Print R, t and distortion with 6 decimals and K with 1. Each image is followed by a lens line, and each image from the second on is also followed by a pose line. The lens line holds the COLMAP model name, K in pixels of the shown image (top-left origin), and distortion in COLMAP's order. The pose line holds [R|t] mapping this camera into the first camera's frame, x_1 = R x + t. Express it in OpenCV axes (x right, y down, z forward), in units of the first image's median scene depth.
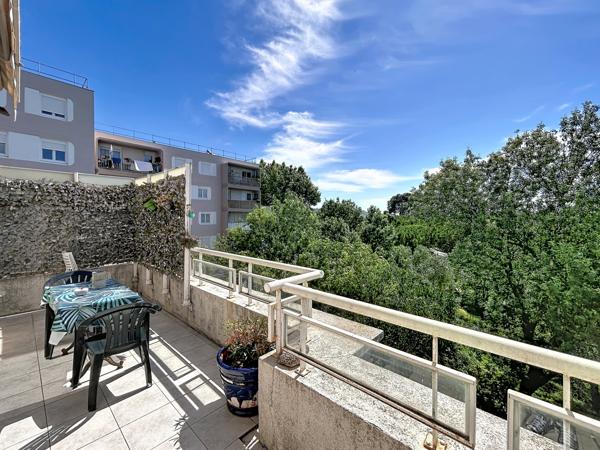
lens RADIAL K [[242.2, 0, 301.3], [0, 242.2, 221.0], [0, 0, 1]] dist [0.001982, 0.000284]
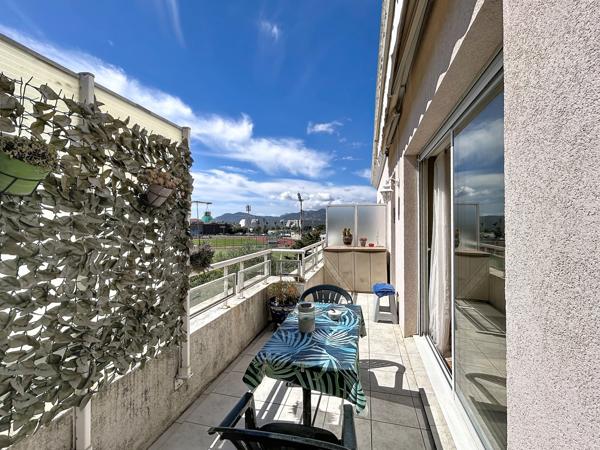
lens RADIAL K [[242.2, 0, 300.6], [0, 242.2, 223.5], [0, 0, 1]] dist [0.001982, 0.000284]
pose [[-0.431254, -0.002426, 0.902227, -1.315560], [0.008563, 0.999940, 0.006781, -0.007774], [-0.902190, 0.010650, -0.431208, 1.207702]]
